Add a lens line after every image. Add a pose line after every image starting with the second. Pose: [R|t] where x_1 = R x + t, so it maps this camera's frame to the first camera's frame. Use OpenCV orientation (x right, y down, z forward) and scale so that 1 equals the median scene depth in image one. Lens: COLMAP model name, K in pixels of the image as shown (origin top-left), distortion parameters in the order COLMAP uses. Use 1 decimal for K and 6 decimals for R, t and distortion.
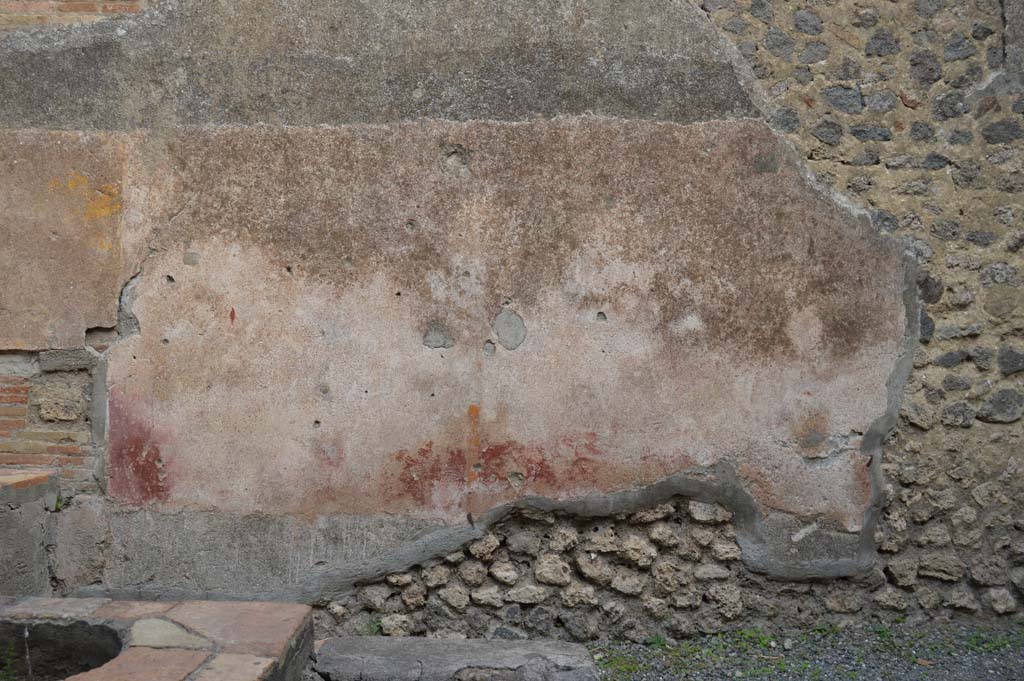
lens RADIAL K [[984.5, 0, 519.3], [0, 984.5, 342.4], [0, 0, 1]] dist [-0.068768, 0.000000]
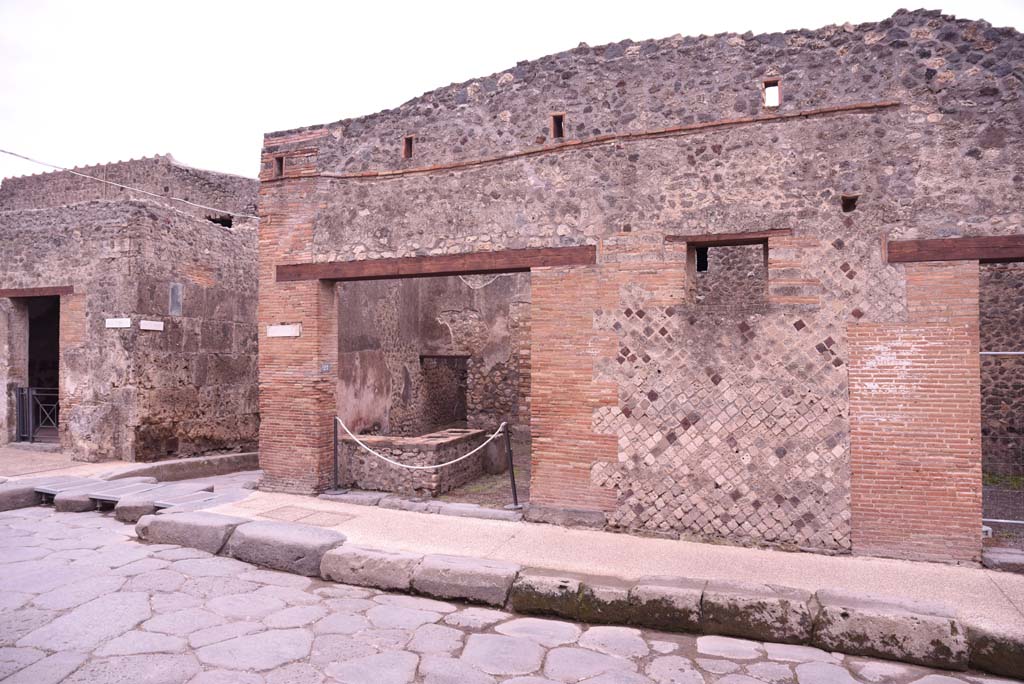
lens RADIAL K [[699.1, 0, 508.0], [0, 699.1, 348.3], [0, 0, 1]] dist [-0.137061, 0.098407]
pose [[0.301797, 0.002565, 0.953369, -3.095784], [-0.000994, 0.999997, -0.002376, -0.234476], [-0.953372, -0.000231, 0.301798, -0.738870]]
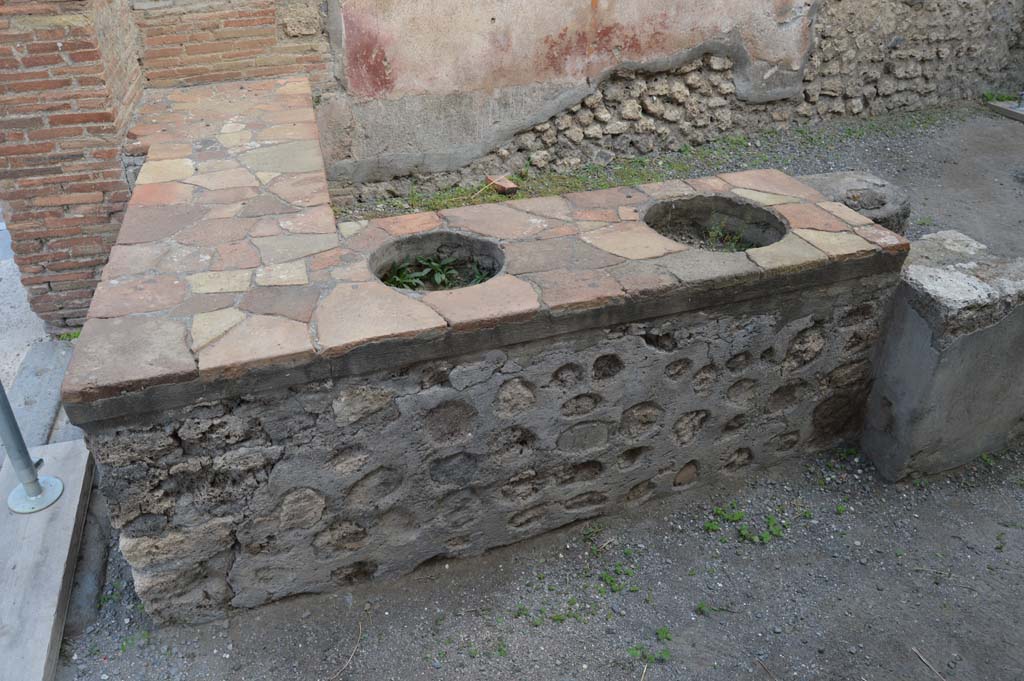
lens RADIAL K [[811.4, 0, 515.1], [0, 811.4, 345.8], [0, 0, 1]] dist [-0.094336, 0.036419]
pose [[0.937339, -0.186204, 0.294488, -0.571195], [-0.000886, 0.843938, 0.536439, -0.124812], [-0.348417, -0.503087, 0.790892, -0.091726]]
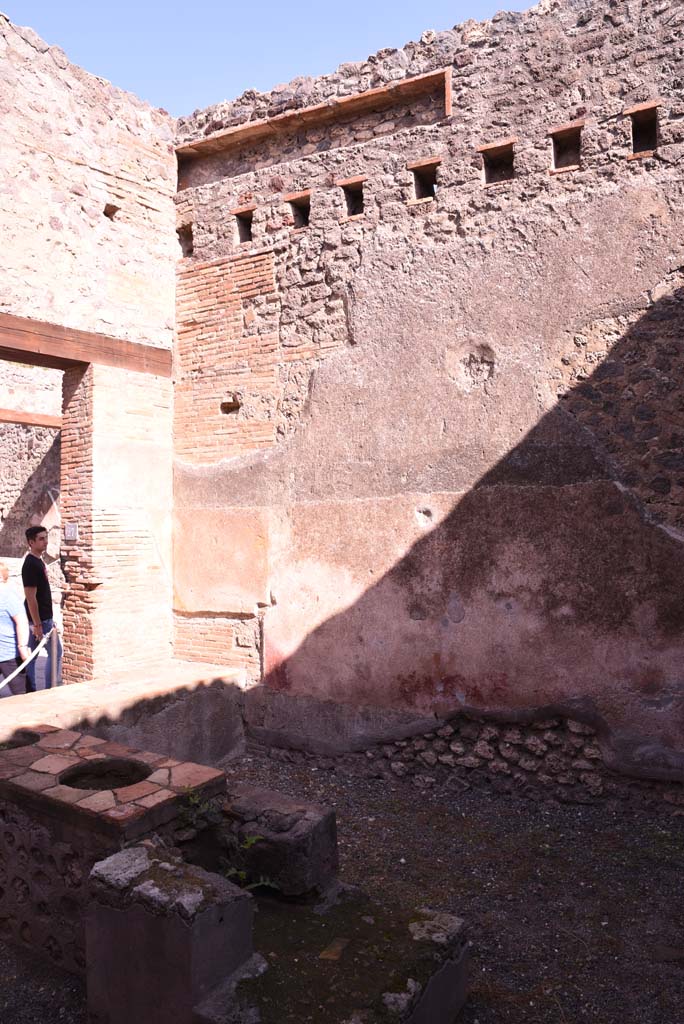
lens RADIAL K [[699.1, 0, 332.5], [0, 699.1, 511.1], [0, 0, 1]] dist [-0.137061, 0.098407]
pose [[0.847885, -0.023863, -0.529642, 0.463031], [0.017872, 0.999705, -0.016432, -0.174899], [0.529878, 0.004467, 0.848062, -0.162749]]
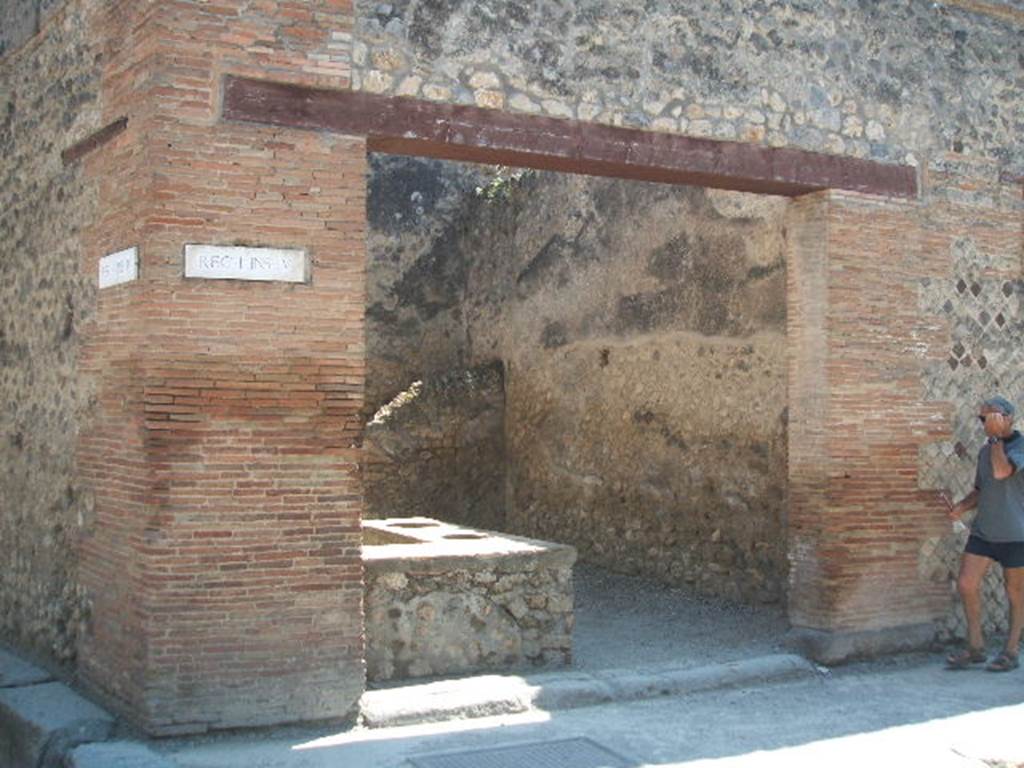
lens RADIAL K [[1175.2, 0, 532.5], [0, 1175.2, 355.9], [0, 0, 1]] dist [-0.123178, 0.000000]
pose [[-0.532308, 0.017221, 0.846375, -2.326908], [-0.014689, 0.999455, -0.029573, -0.140452], [-0.846423, -0.028174, -0.531765, 1.441613]]
